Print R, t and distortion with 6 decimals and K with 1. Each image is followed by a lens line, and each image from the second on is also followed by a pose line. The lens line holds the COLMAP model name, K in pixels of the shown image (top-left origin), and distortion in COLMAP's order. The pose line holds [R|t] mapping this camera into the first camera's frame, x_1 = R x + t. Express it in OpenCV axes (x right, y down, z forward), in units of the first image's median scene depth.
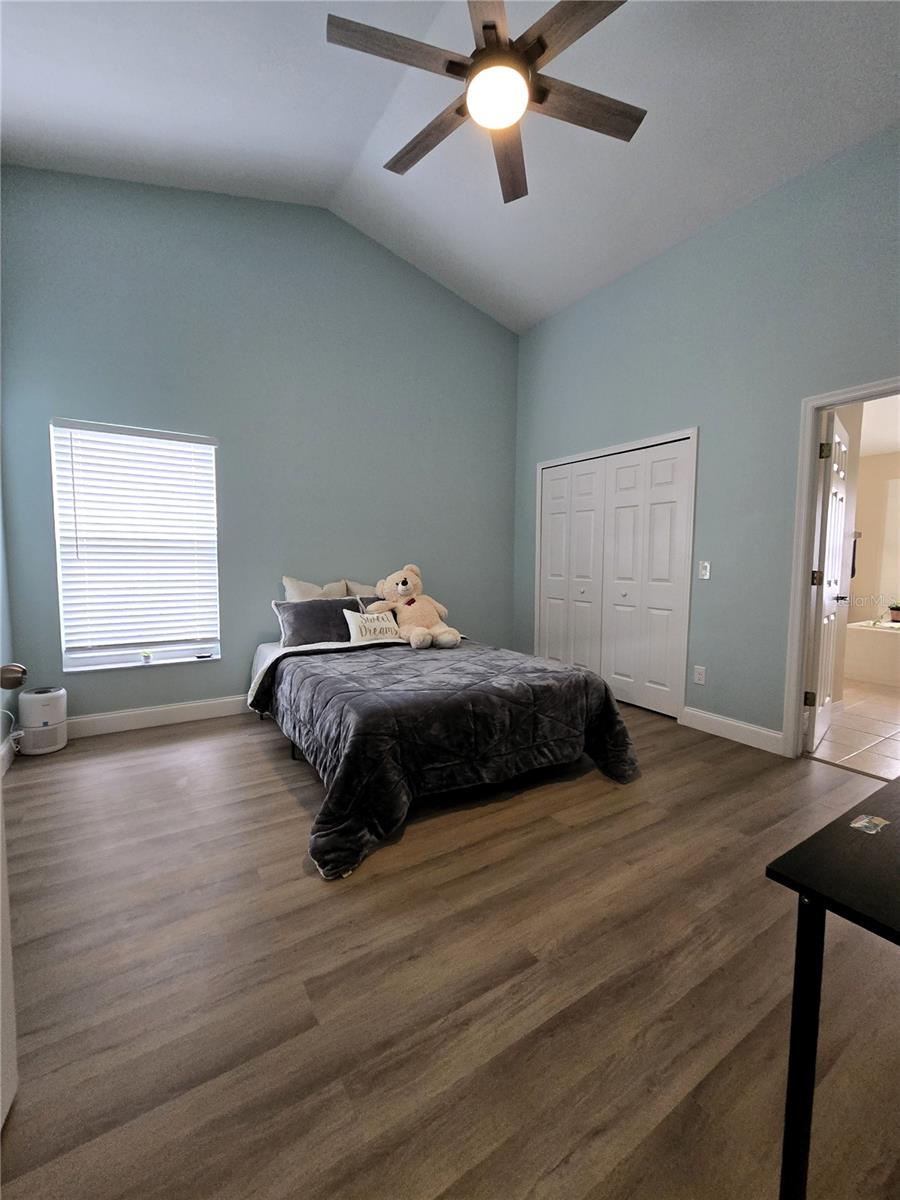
lens RADIAL K [[492.0, 0, 454.2], [0, 492.0, 596.8], [0, 0, 1]] dist [-0.000652, 0.000376]
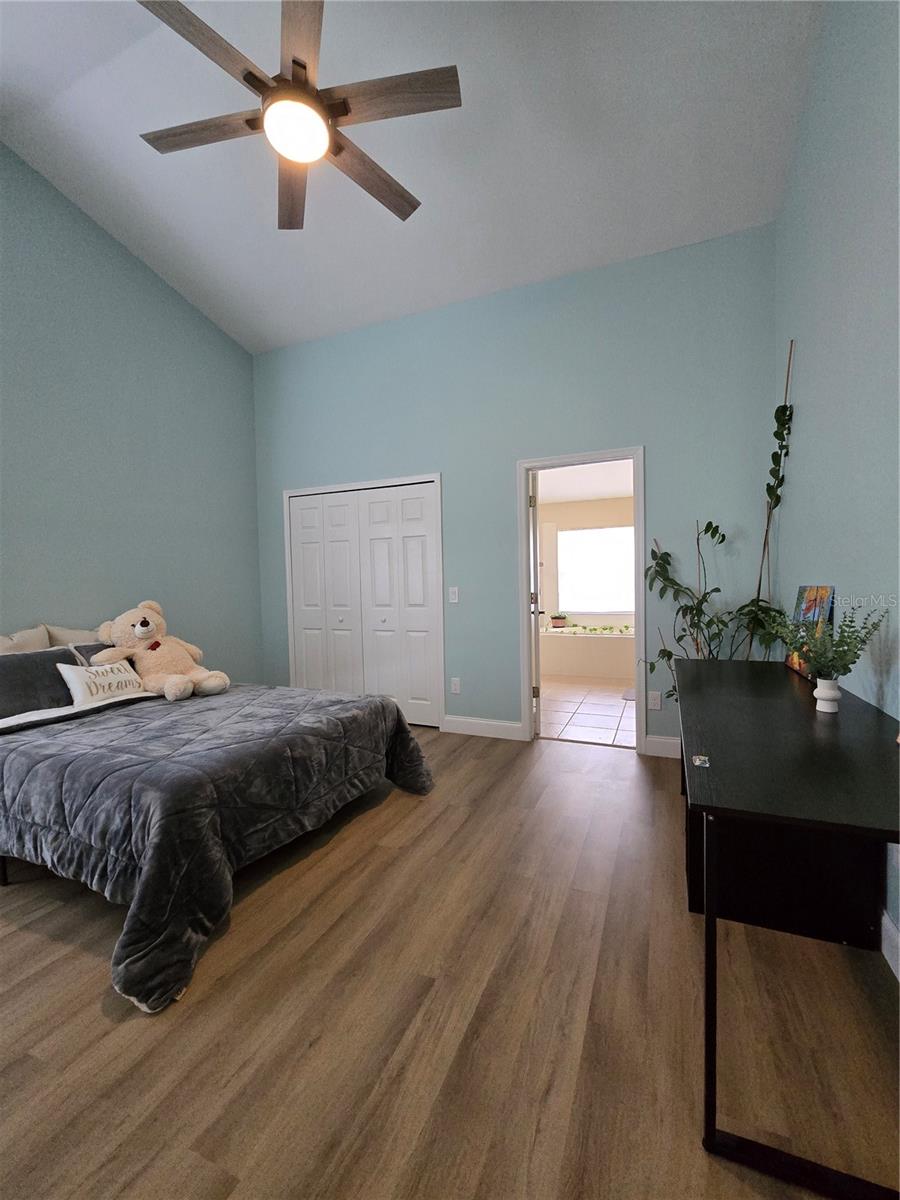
lens RADIAL K [[492.0, 0, 456.1], [0, 492.0, 600.3], [0, 0, 1]] dist [-0.000652, 0.000376]
pose [[0.828421, -0.041353, 0.558578, -0.198775], [0.067872, 0.997333, -0.026825, -0.014425], [-0.555979, 0.060134, 0.829018, 0.041512]]
